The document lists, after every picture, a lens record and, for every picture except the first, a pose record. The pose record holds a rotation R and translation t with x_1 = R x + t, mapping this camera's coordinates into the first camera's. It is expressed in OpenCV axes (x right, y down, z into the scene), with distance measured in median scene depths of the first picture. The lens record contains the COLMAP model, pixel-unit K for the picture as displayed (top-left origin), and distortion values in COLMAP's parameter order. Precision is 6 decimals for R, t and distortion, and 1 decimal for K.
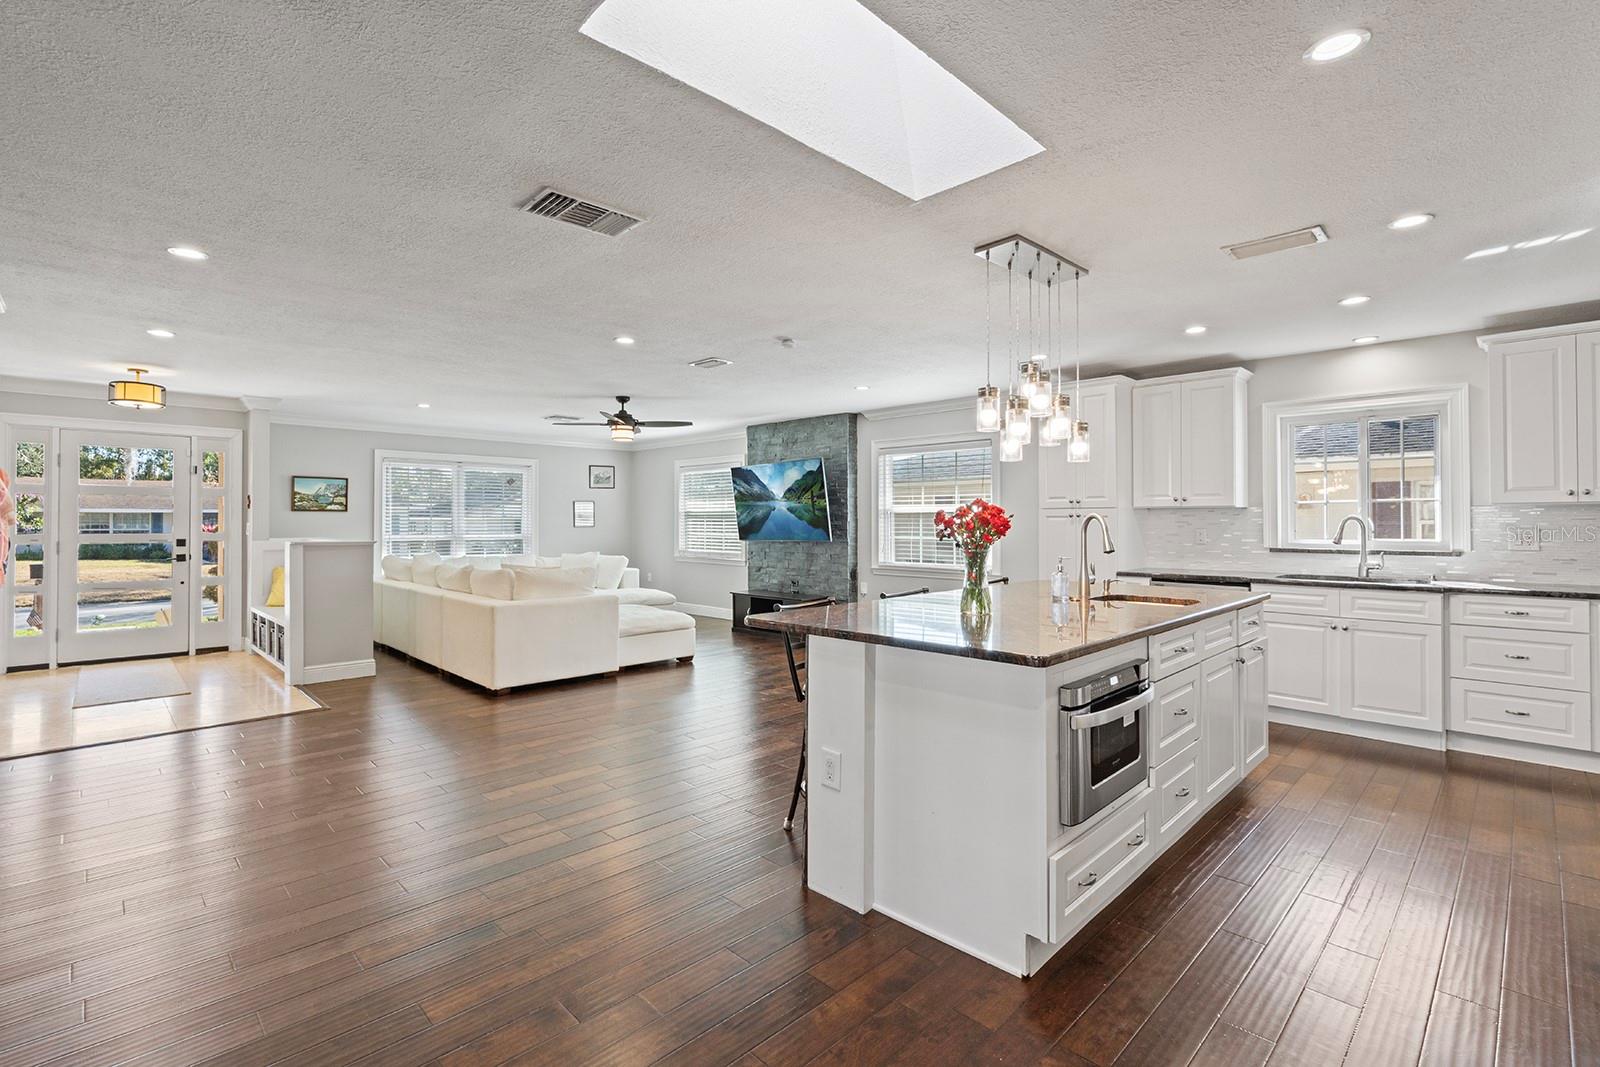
lens RADIAL K [[734.4, 0, 797.3], [0, 734.4, 513.9], [0, 0, 1]] dist [-0.000655, 0.001881]
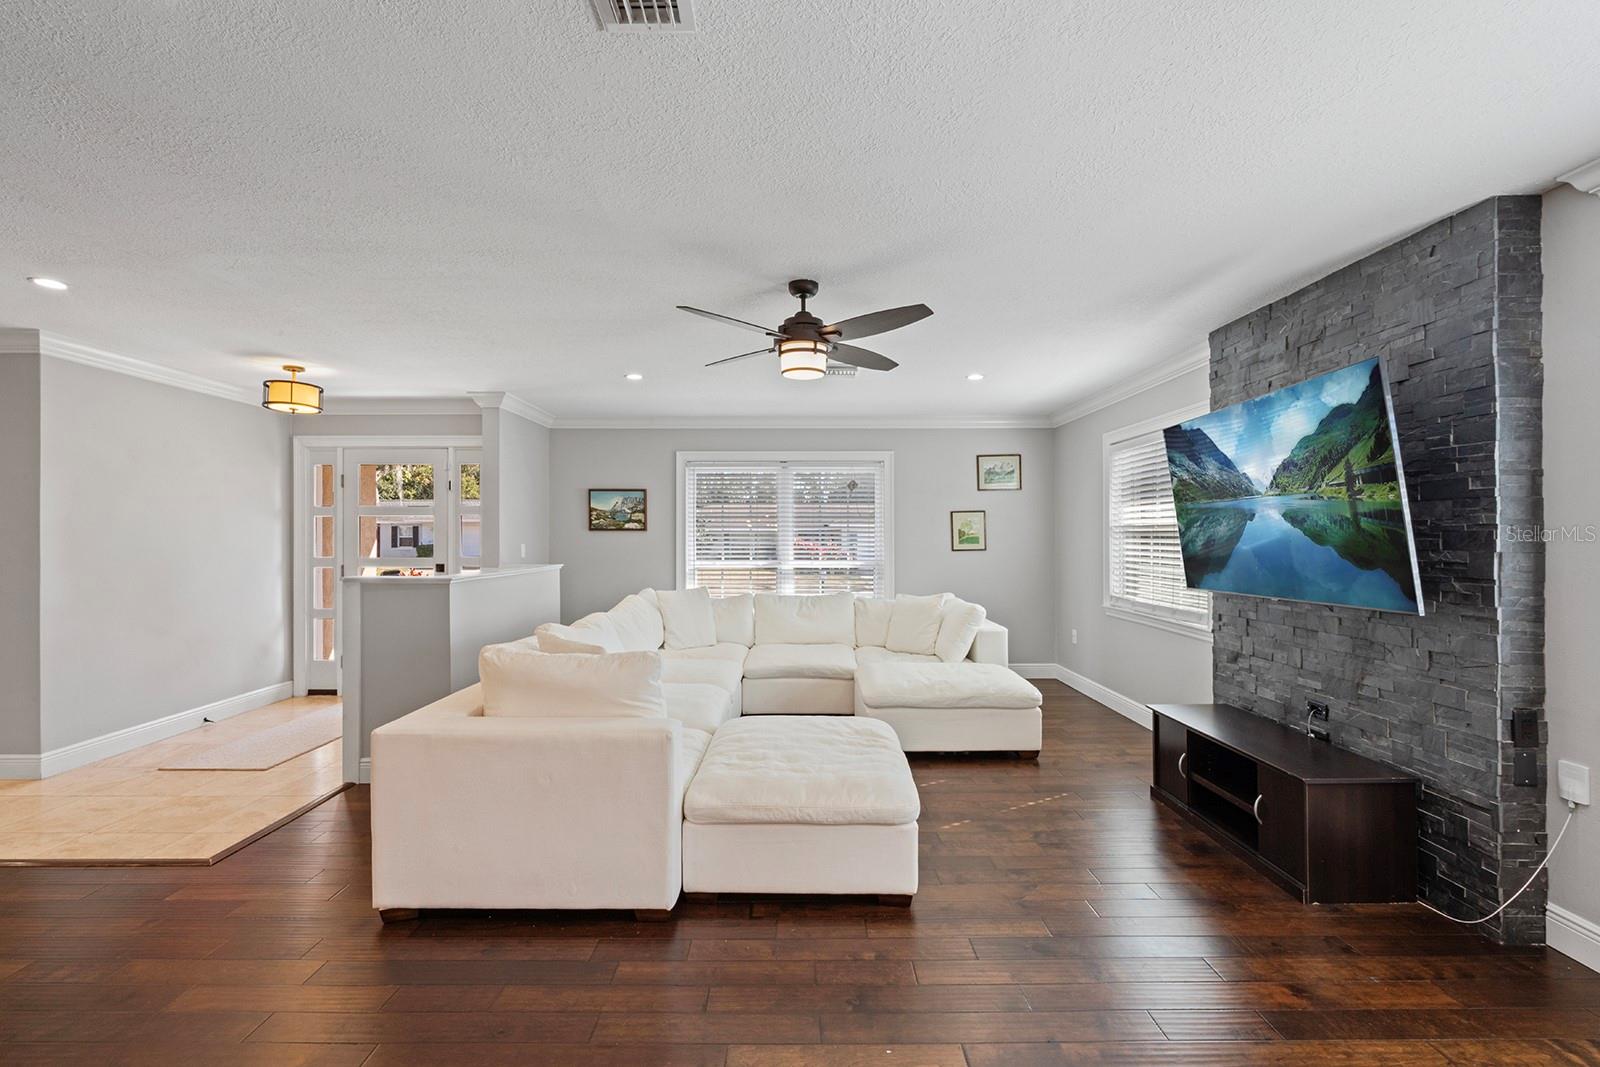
lens RADIAL K [[734.4, 0, 791.5], [0, 734.4, 533.7], [0, 0, 1]] dist [-0.000655, 0.001881]
pose [[0.707190, -0.004032, -0.707012, 0.077147], [0.008798, 0.999957, 0.003098, -0.001059], [0.706968, -0.008411, 0.707195, 0.572093]]
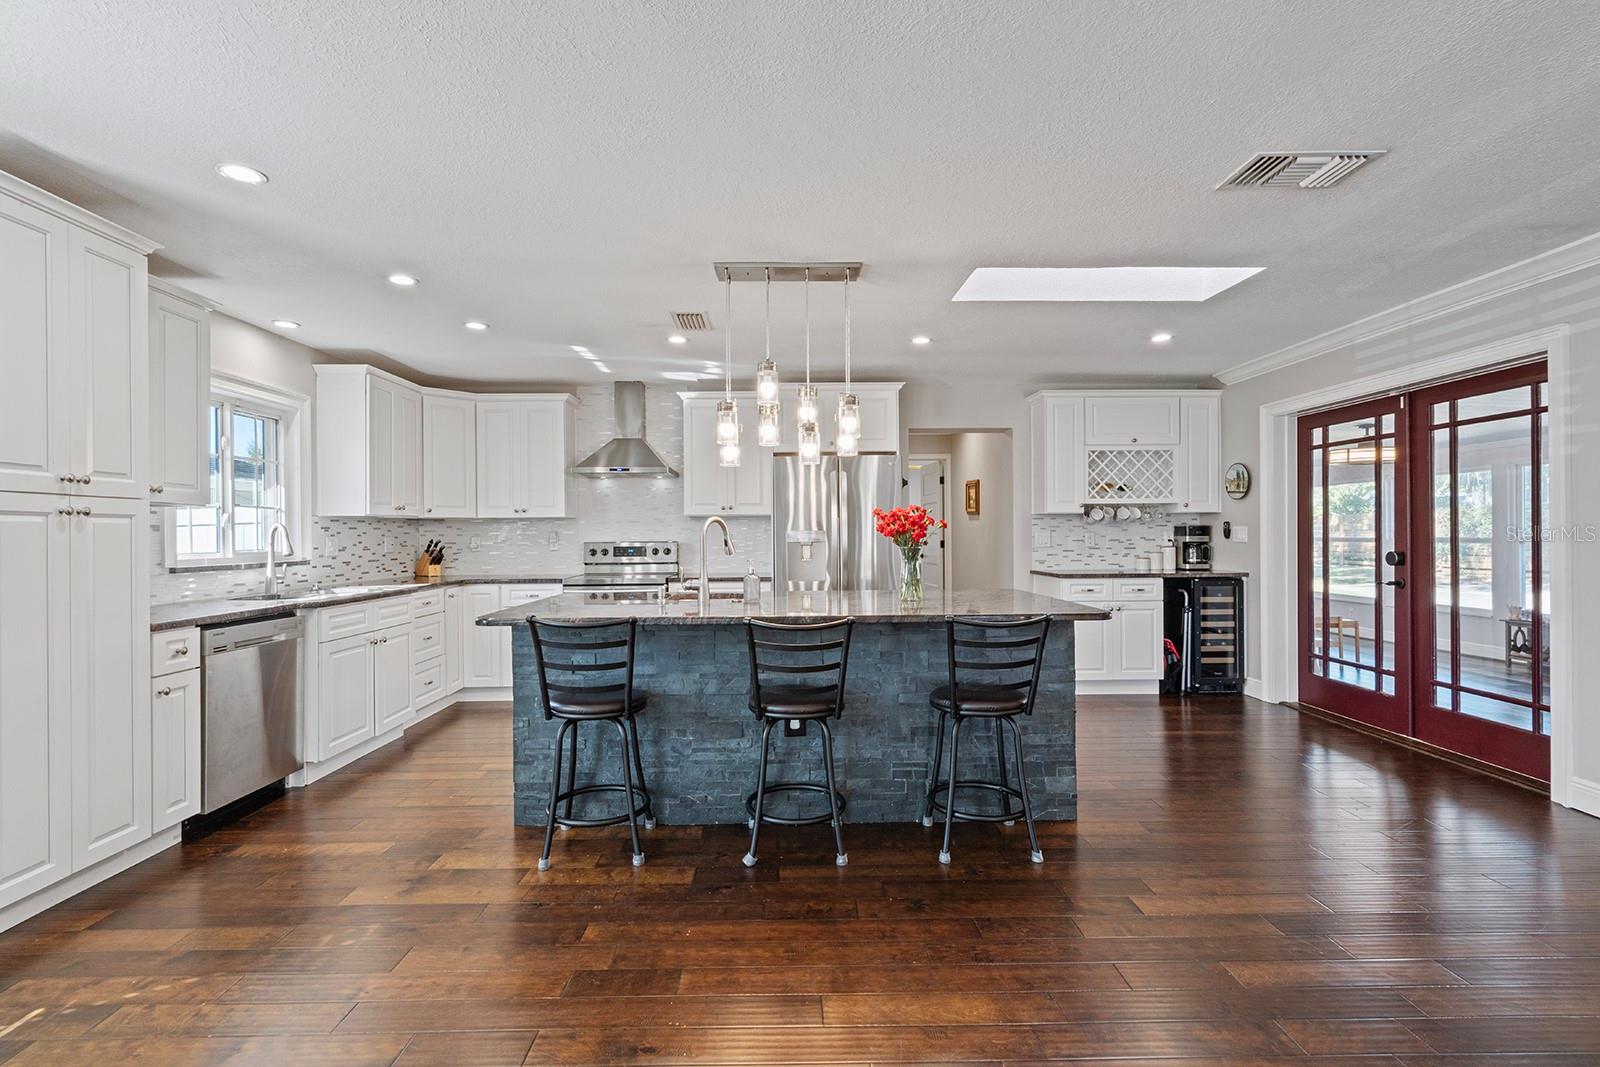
lens RADIAL K [[734.4, 0, 792.8], [0, 734.4, 532.5], [0, 0, 1]] dist [-0.000655, 0.001881]
pose [[-0.717555, 0.008127, 0.696455, -0.164461], [0.000377, 0.999936, -0.011281, 0.013702], [-0.696502, -0.007832, -0.717512, 0.713795]]
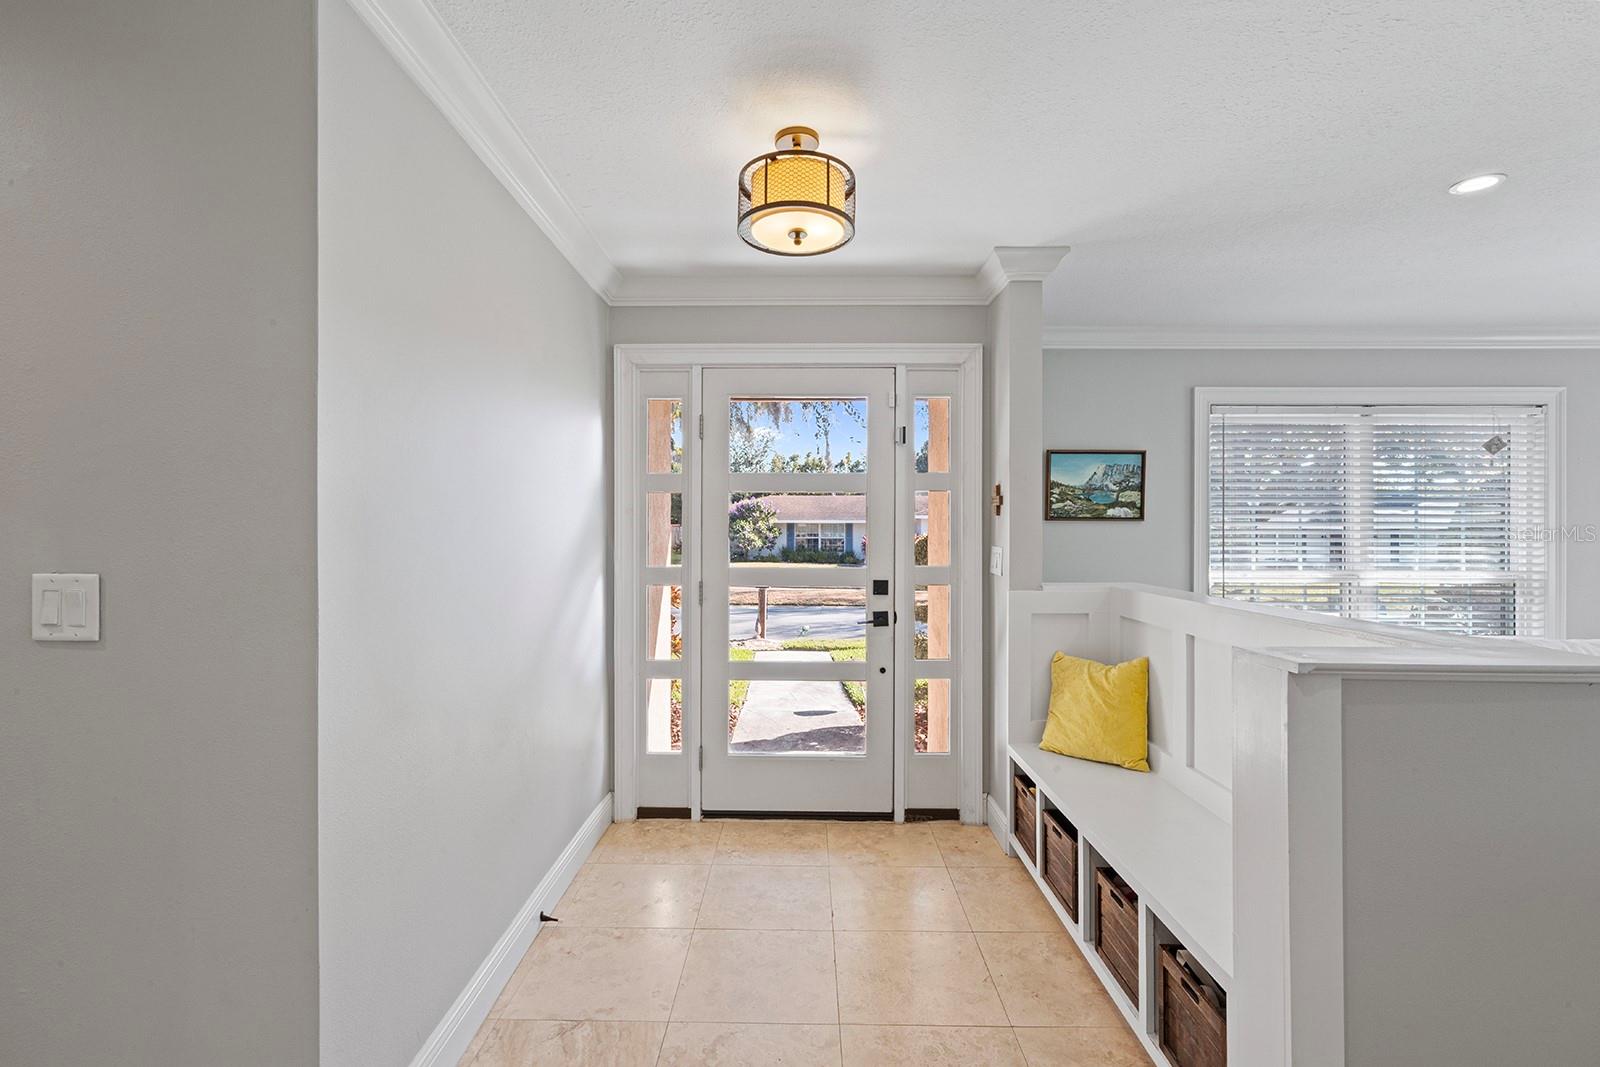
lens RADIAL K [[734.4, 0, 786.7], [0, 734.4, 530.6], [0, 0, 1]] dist [-0.000655, 0.001881]
pose [[0.695050, 0.002779, -0.718956, -0.454527], [0.005246, 0.999946, 0.008937, -0.002424], [0.718943, -0.009983, 0.694998, 0.527522]]
